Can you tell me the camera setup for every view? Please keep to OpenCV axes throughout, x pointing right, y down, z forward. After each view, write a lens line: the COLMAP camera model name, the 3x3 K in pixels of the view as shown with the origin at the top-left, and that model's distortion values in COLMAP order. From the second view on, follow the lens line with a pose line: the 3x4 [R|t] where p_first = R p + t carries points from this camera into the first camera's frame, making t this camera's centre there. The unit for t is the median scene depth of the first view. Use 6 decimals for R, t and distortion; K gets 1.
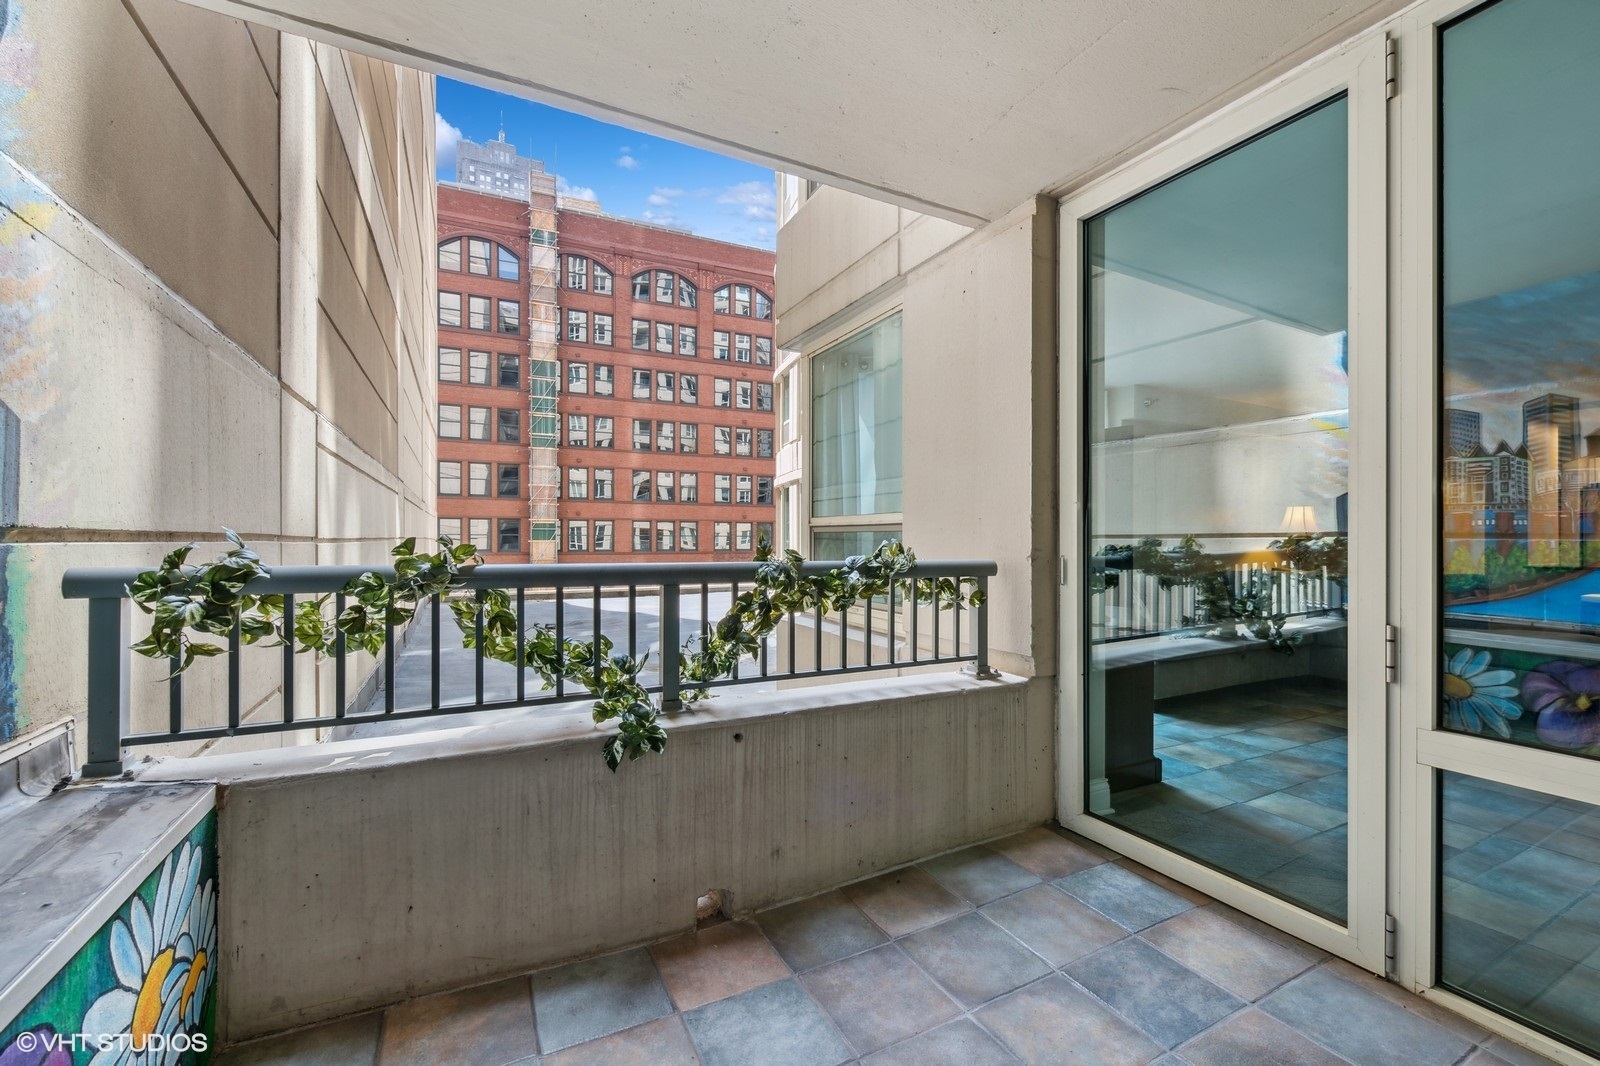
lens RADIAL K [[641.5, 0, 800.0], [0, 641.5, 533.0], [0, 0, 1]] dist [0.034109, 0.000059]
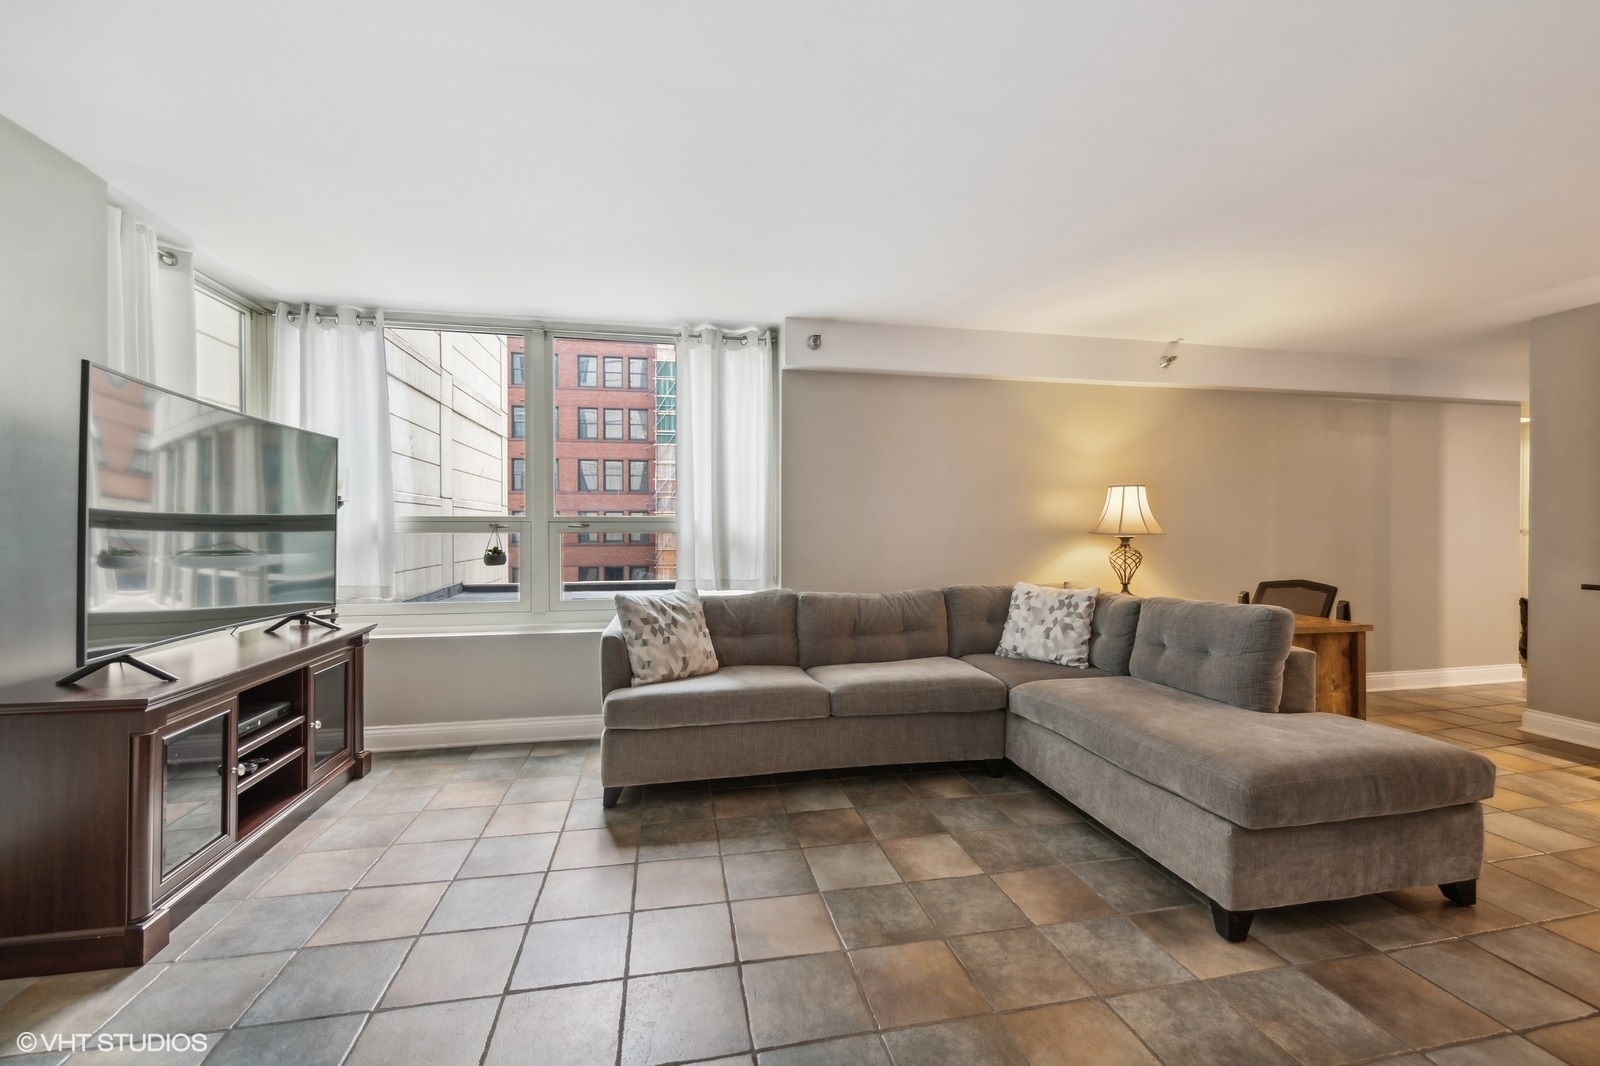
lens RADIAL K [[647.4, 0, 800.0], [0, 647.4, 533.0], [0, 0, 1]] dist [0.001061, 0.000092]
pose [[0.961019, 0.003117, -0.276465, 0.381923], [-0.000054, 0.999939, 0.011085, -0.000376], [0.276483, -0.010638, 0.960960, 0.188996]]
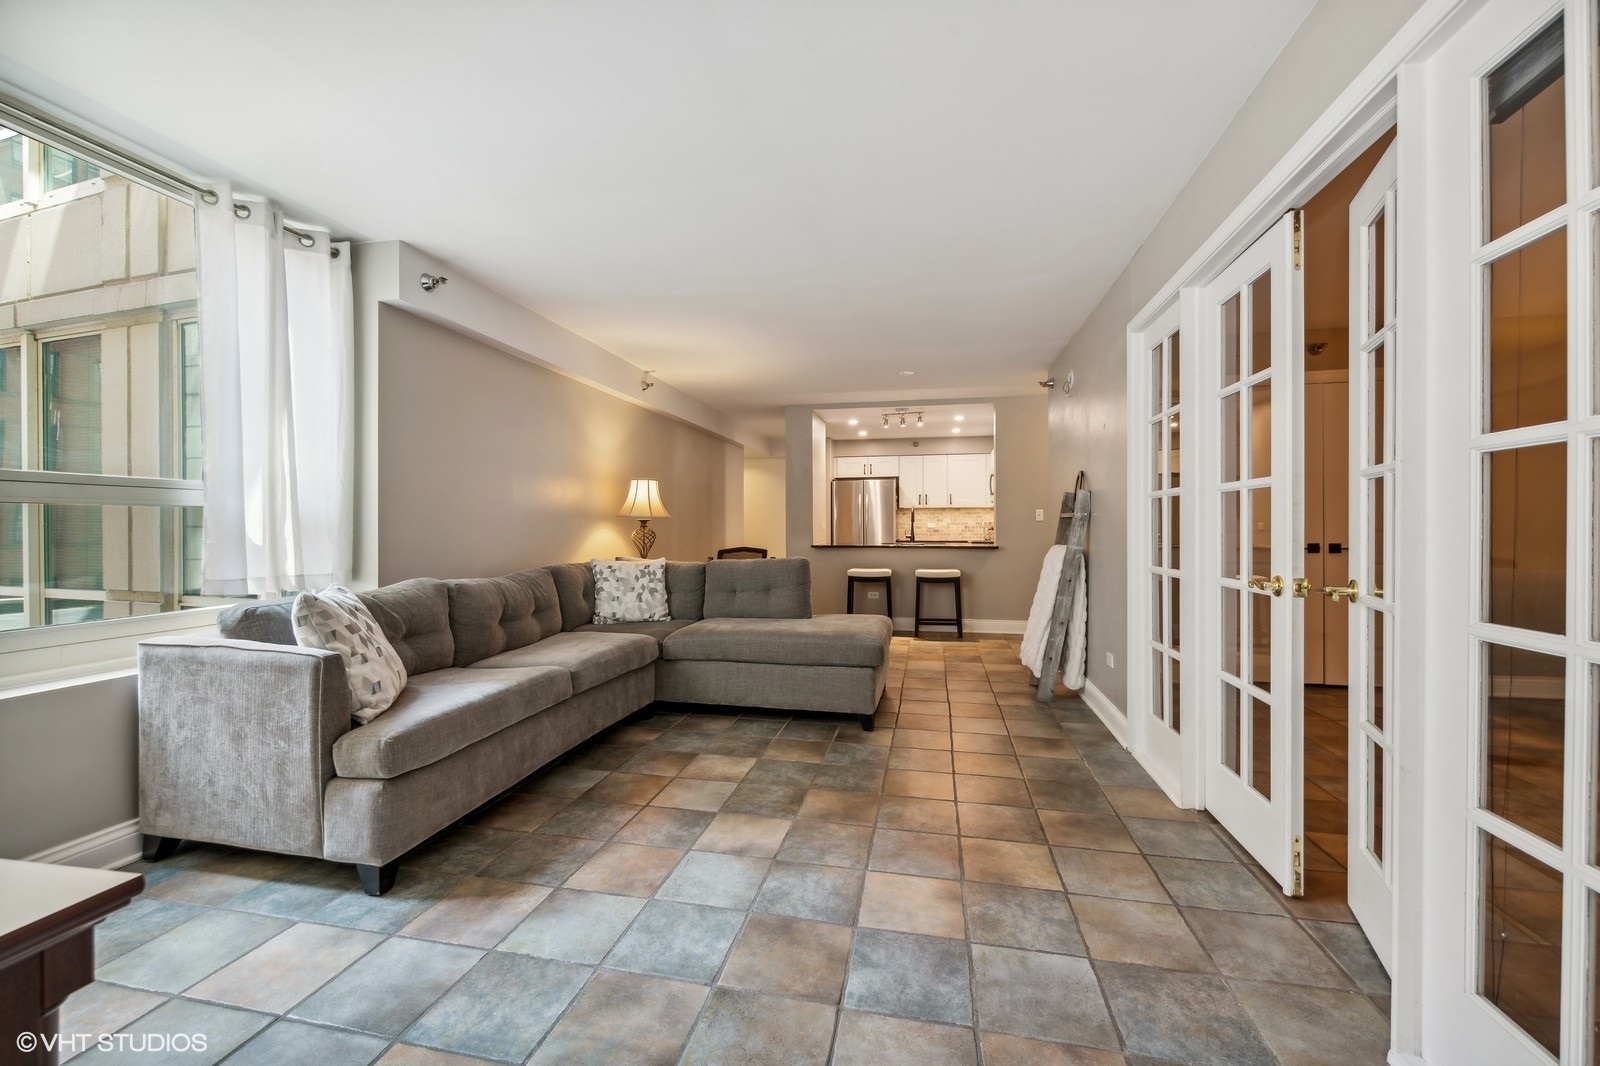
lens RADIAL K [[647.4, 0, 800.0], [0, 647.4, 533.0], [0, 0, 1]] dist [0.001061, 0.000092]
pose [[0.632055, -0.007975, 0.774883, 0.164260], [-0.001194, 0.999936, 0.011265, 0.010116], [-0.774923, -0.008046, 0.632005, 0.213275]]
